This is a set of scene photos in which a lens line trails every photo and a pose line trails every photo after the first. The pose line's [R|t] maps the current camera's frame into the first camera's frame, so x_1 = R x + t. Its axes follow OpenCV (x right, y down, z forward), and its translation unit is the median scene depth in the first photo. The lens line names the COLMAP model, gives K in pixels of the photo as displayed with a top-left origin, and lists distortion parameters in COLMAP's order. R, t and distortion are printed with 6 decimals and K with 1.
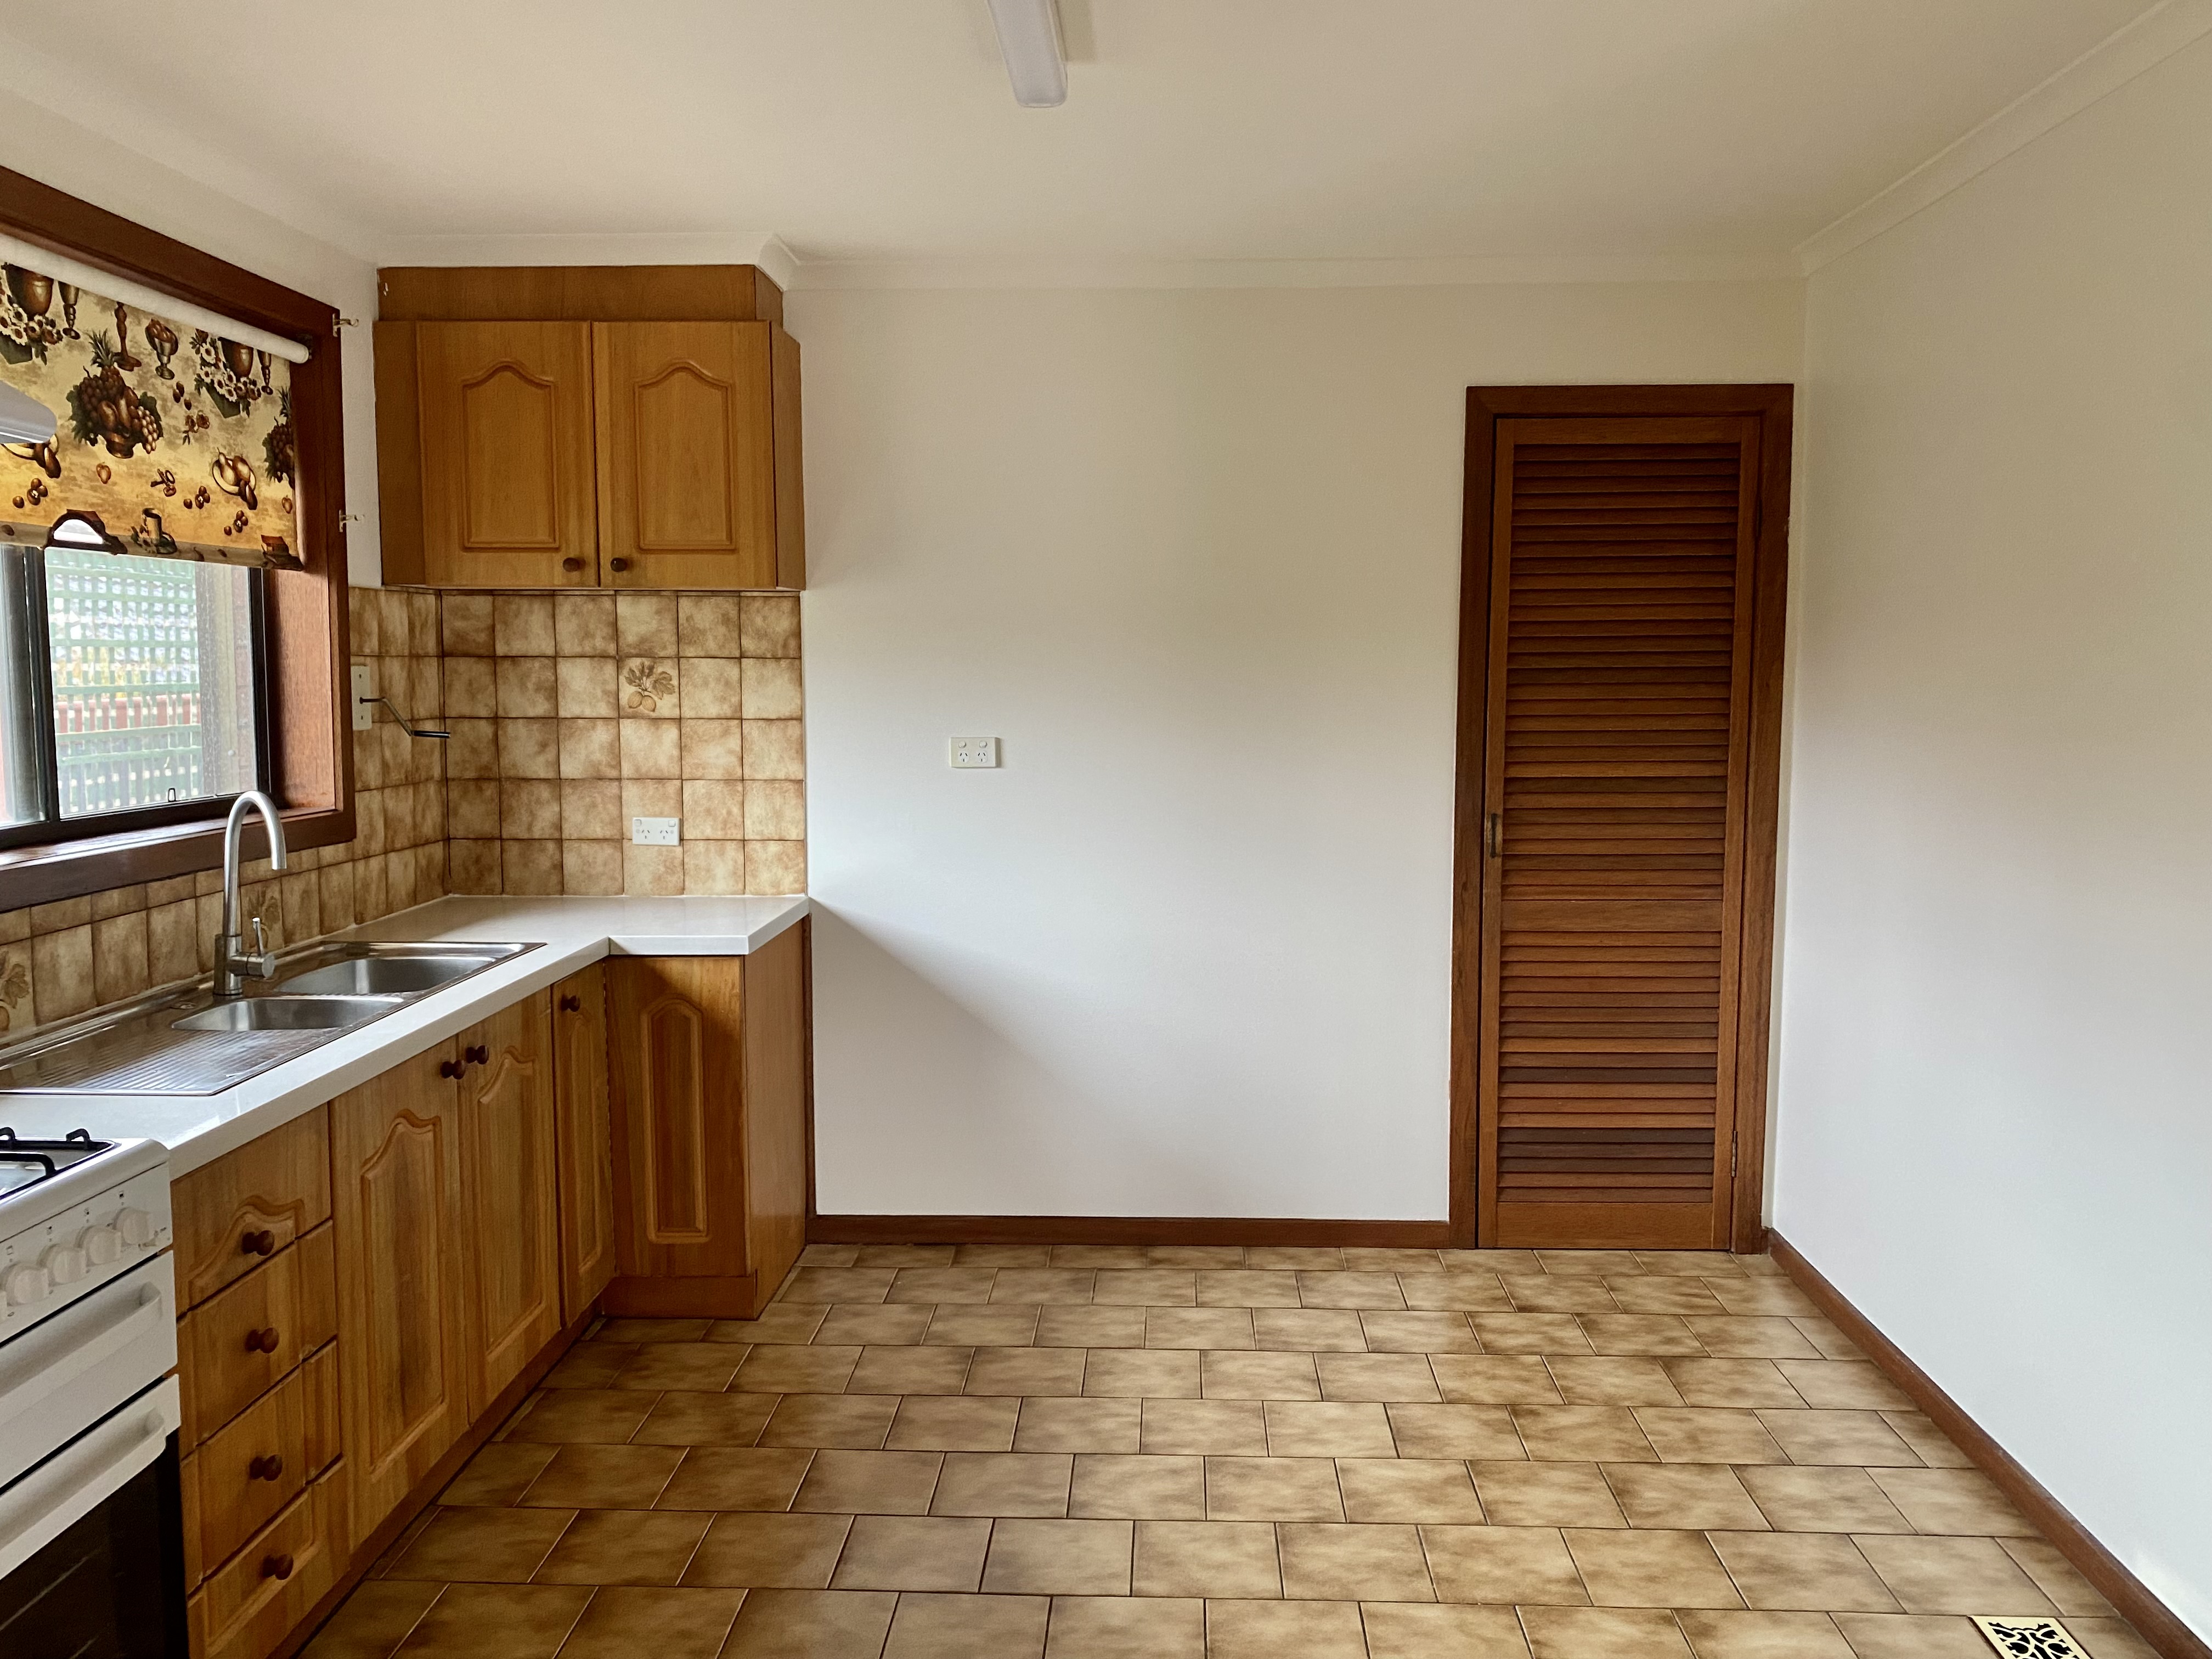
lens RADIAL K [[1683.1, 0, 1111.7], [0, 1683.1, 817.5], [0, 0, 1]] dist [0.033846, -0.022581]
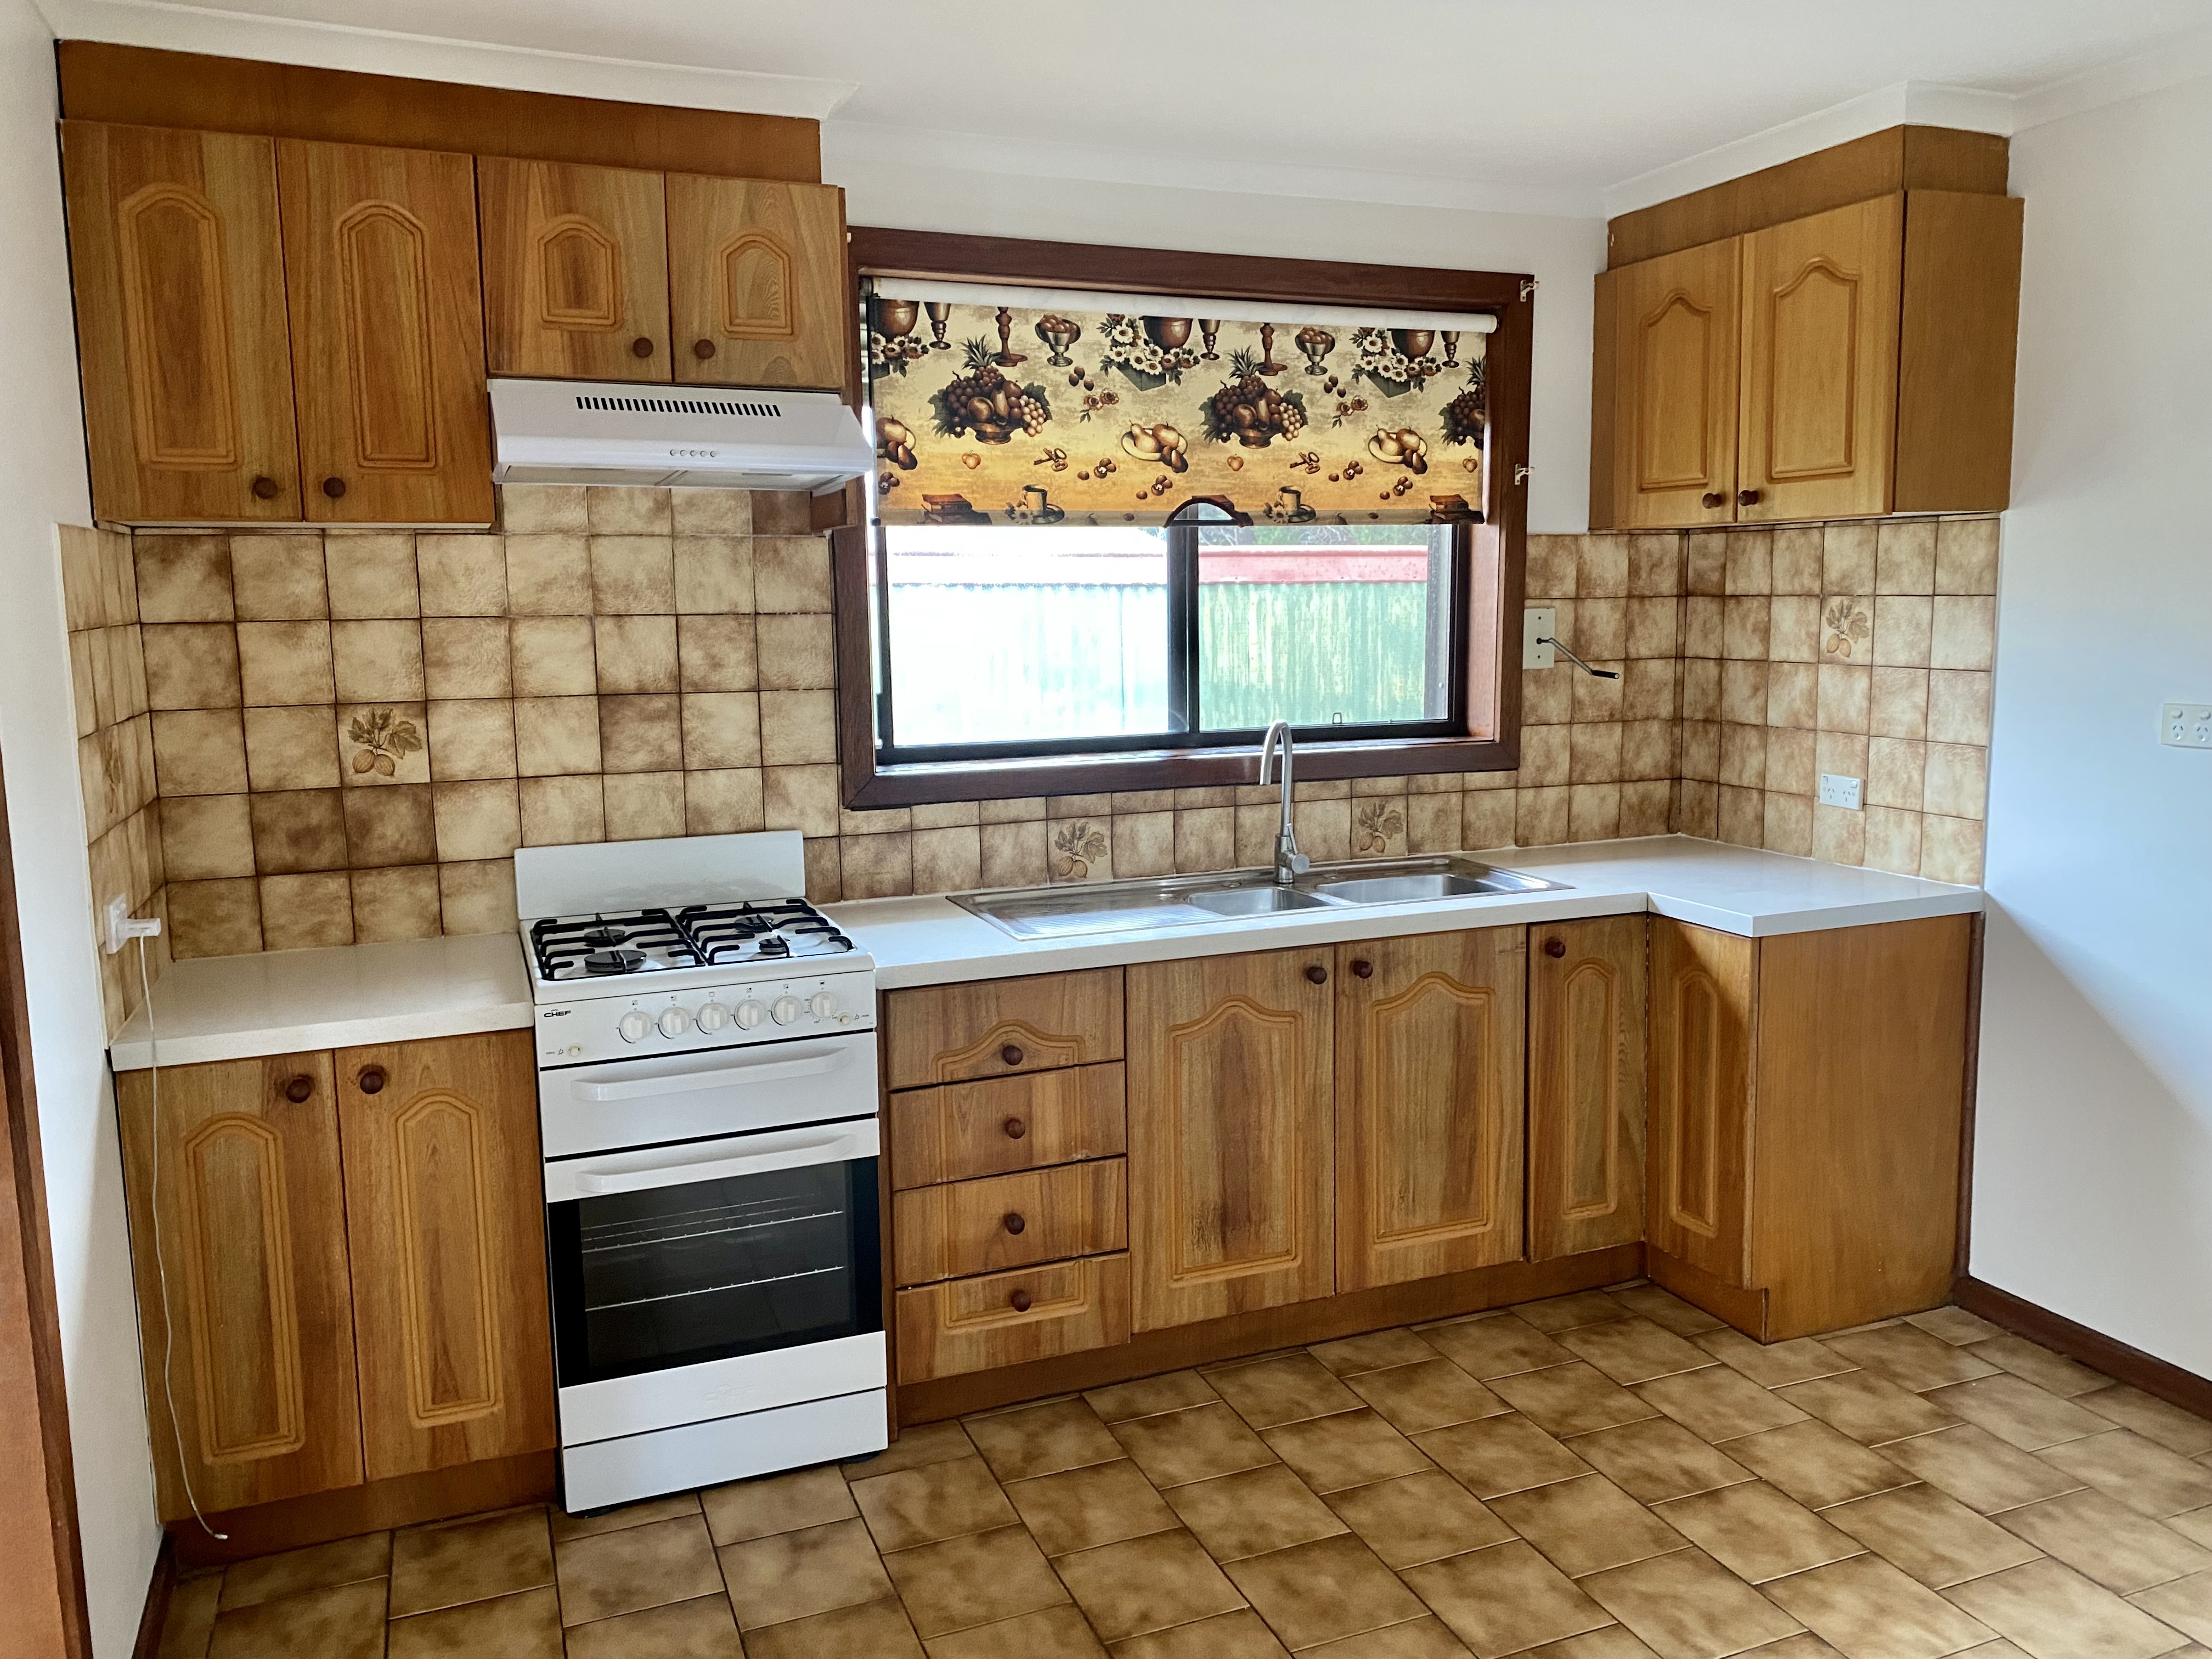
lens RADIAL K [[1683.1, 0, 1118.4], [0, 1683.1, 816.0], [0, 0, 1]] dist [0.033846, -0.022581]
pose [[0.419999, 0.113959, -0.900341, 0.427606], [-0.069249, 0.993217, 0.093411, -0.040839], [0.904879, 0.023115, 0.425042, 0.310258]]
